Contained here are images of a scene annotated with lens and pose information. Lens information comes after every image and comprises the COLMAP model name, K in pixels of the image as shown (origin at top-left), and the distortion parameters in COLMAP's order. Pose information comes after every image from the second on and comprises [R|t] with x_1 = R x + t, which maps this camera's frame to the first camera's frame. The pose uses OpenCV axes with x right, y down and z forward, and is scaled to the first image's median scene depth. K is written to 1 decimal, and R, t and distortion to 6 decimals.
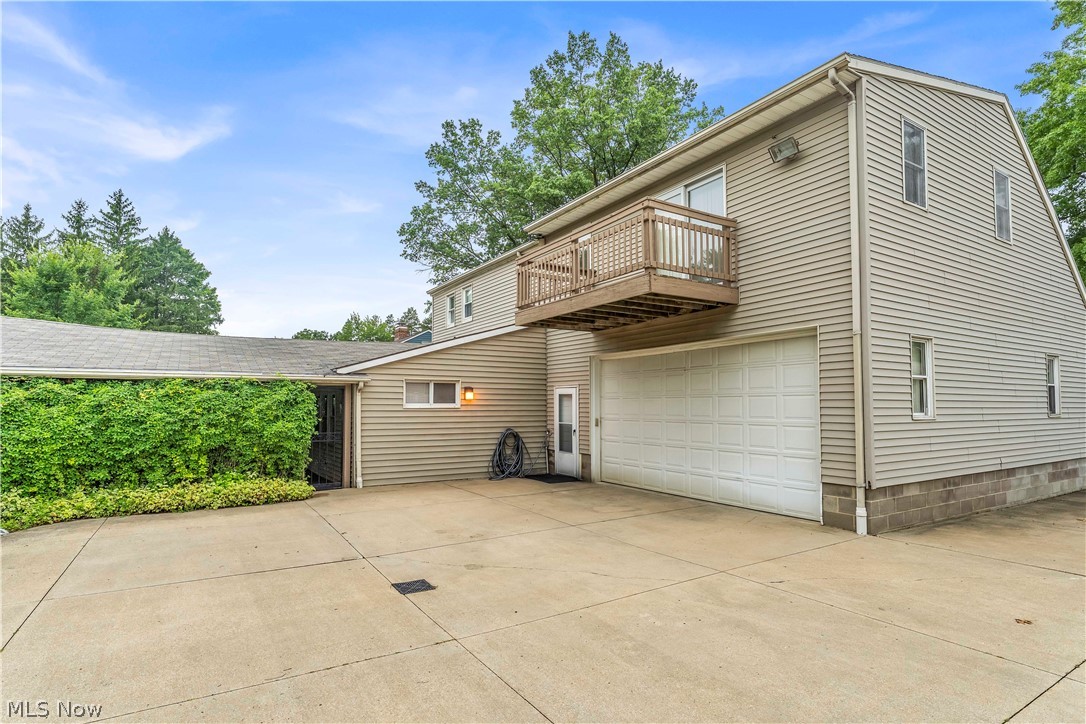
lens RADIAL K [[523.4, 0, 539.6], [0, 523.4, 389.5], [0, 0, 1]] dist [-0.000808, -0.000732]
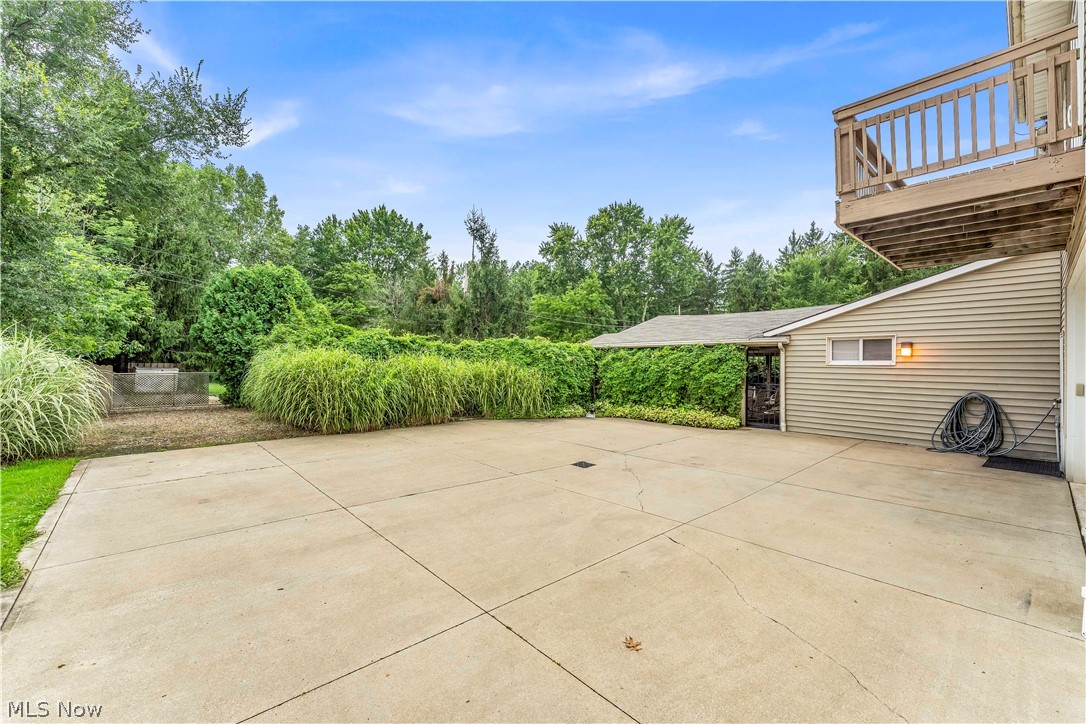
lens RADIAL K [[444.1, 0, 543.0], [0, 444.1, 362.0], [0, 0, 1]] dist [0.000392, 0.000077]
pose [[0.197387, 0.003122, -0.980321, 0.661295], [0.024657, 0.999663, 0.008148, 0.010375], [0.980015, -0.025781, 0.197244, 0.325814]]
